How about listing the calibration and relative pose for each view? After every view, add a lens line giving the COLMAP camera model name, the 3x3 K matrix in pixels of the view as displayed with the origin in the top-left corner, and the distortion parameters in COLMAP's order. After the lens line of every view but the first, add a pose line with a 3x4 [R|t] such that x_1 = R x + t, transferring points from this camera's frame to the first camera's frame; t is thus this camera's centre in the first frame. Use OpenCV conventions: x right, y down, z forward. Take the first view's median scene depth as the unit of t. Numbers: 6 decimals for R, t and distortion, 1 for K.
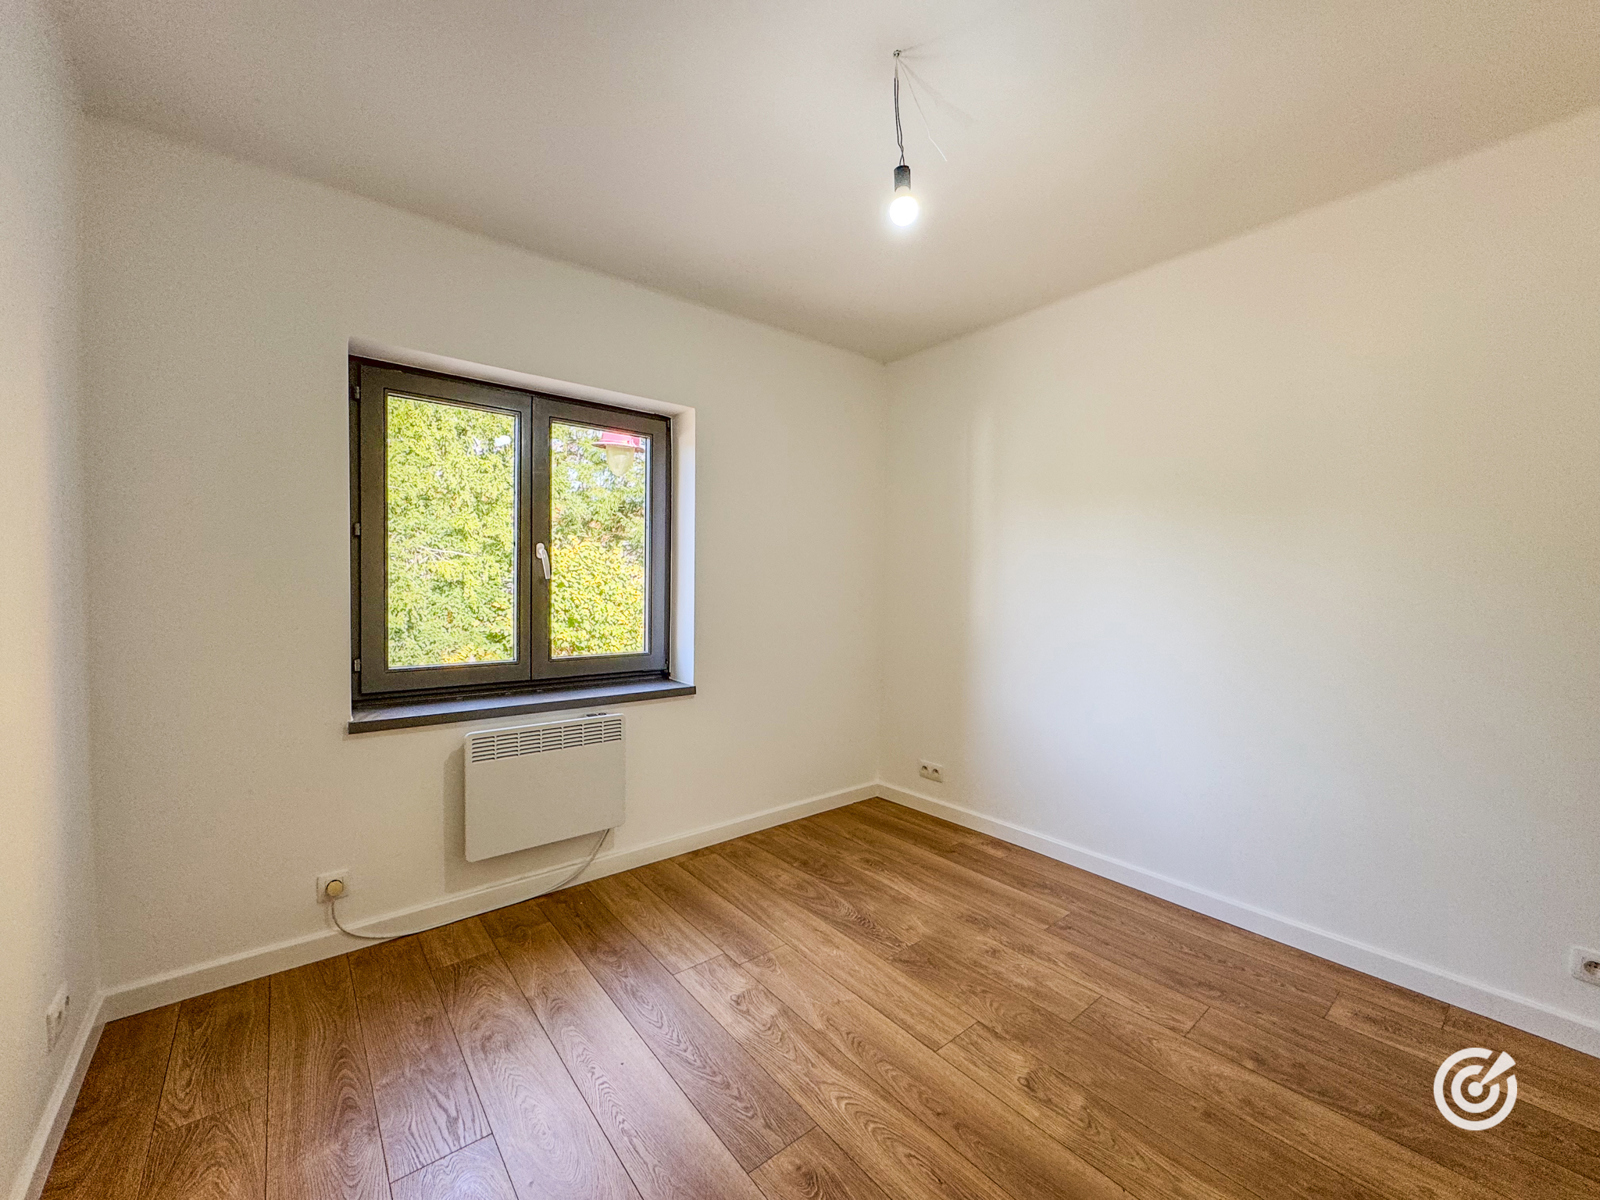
lens RADIAL K [[640.5, 0, 799.4], [0, 640.5, 601.6], [0, 0, 1]] dist [-0.003598, -0.000071]
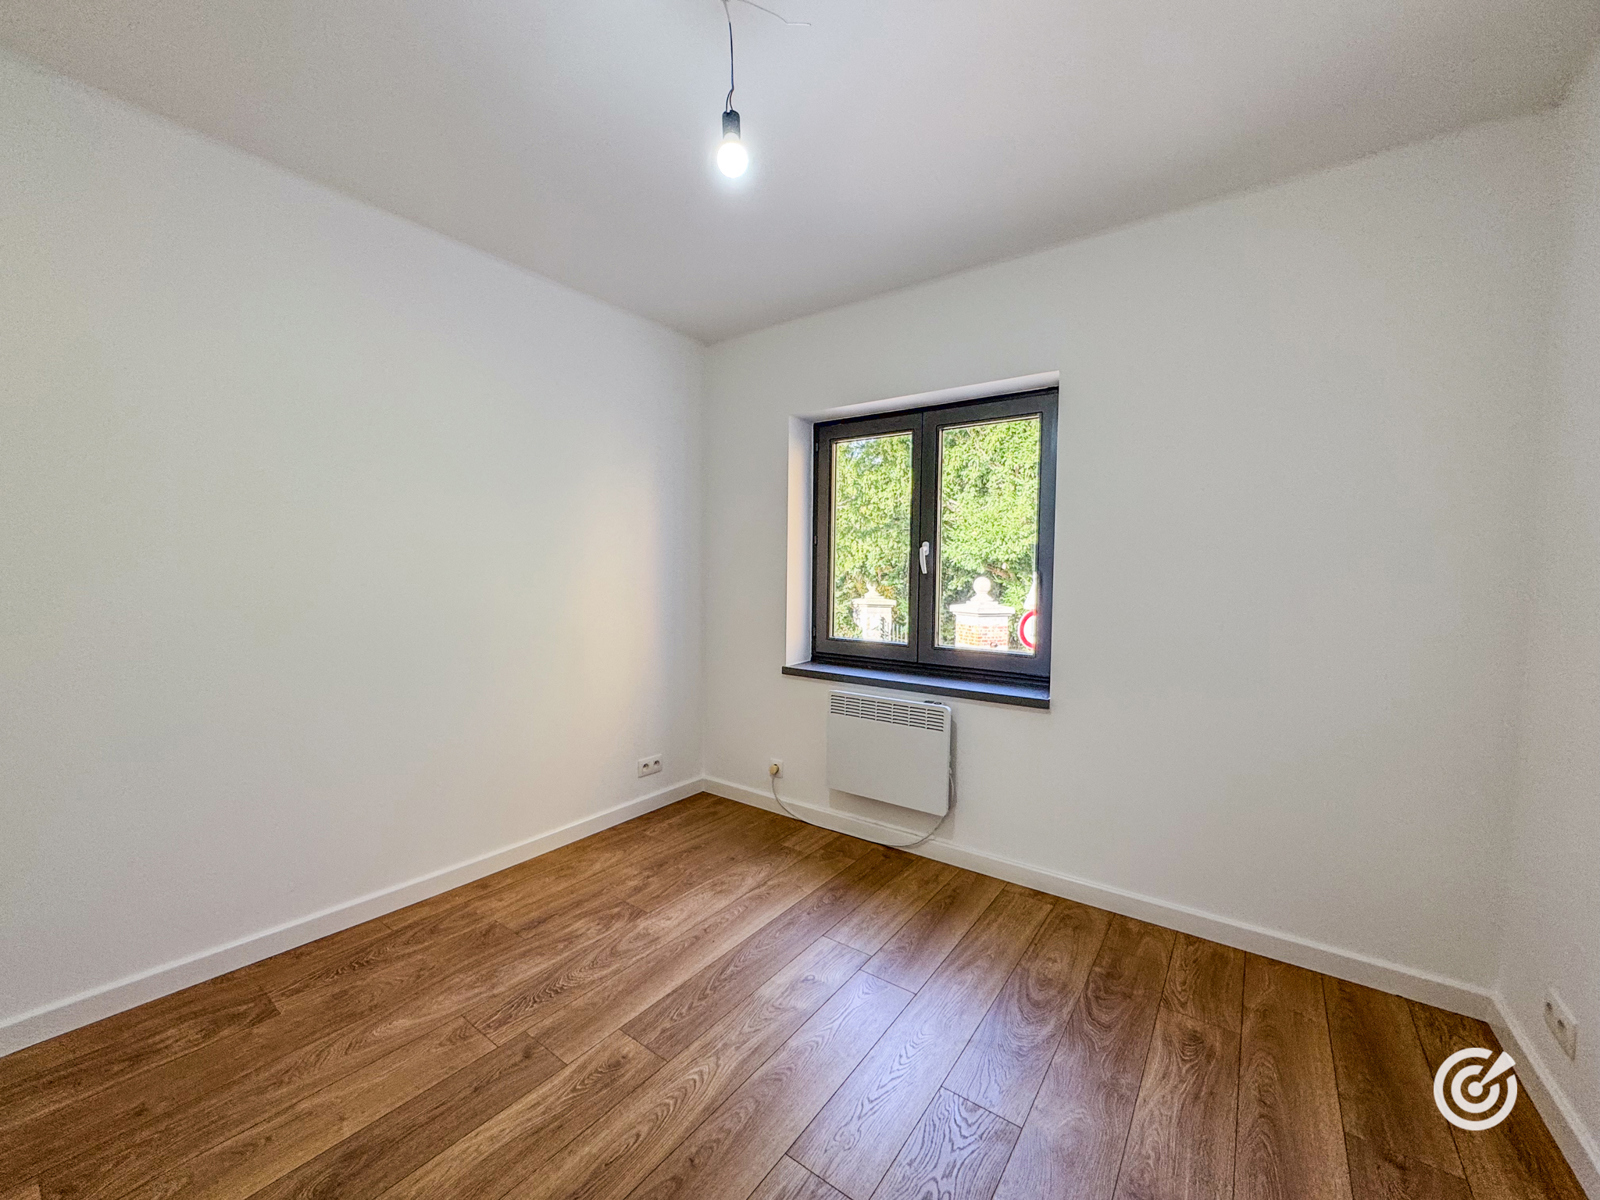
lens RADIAL K [[640.5, 0, 804.1], [0, 640.5, 605.6], [0, 0, 1]] dist [-0.003598, -0.000071]
pose [[0.250076, 0.043016, -0.967270, 0.677942], [-0.040835, 0.998592, 0.033852, -0.010158], [0.967365, 0.031032, 0.251481, 0.557954]]
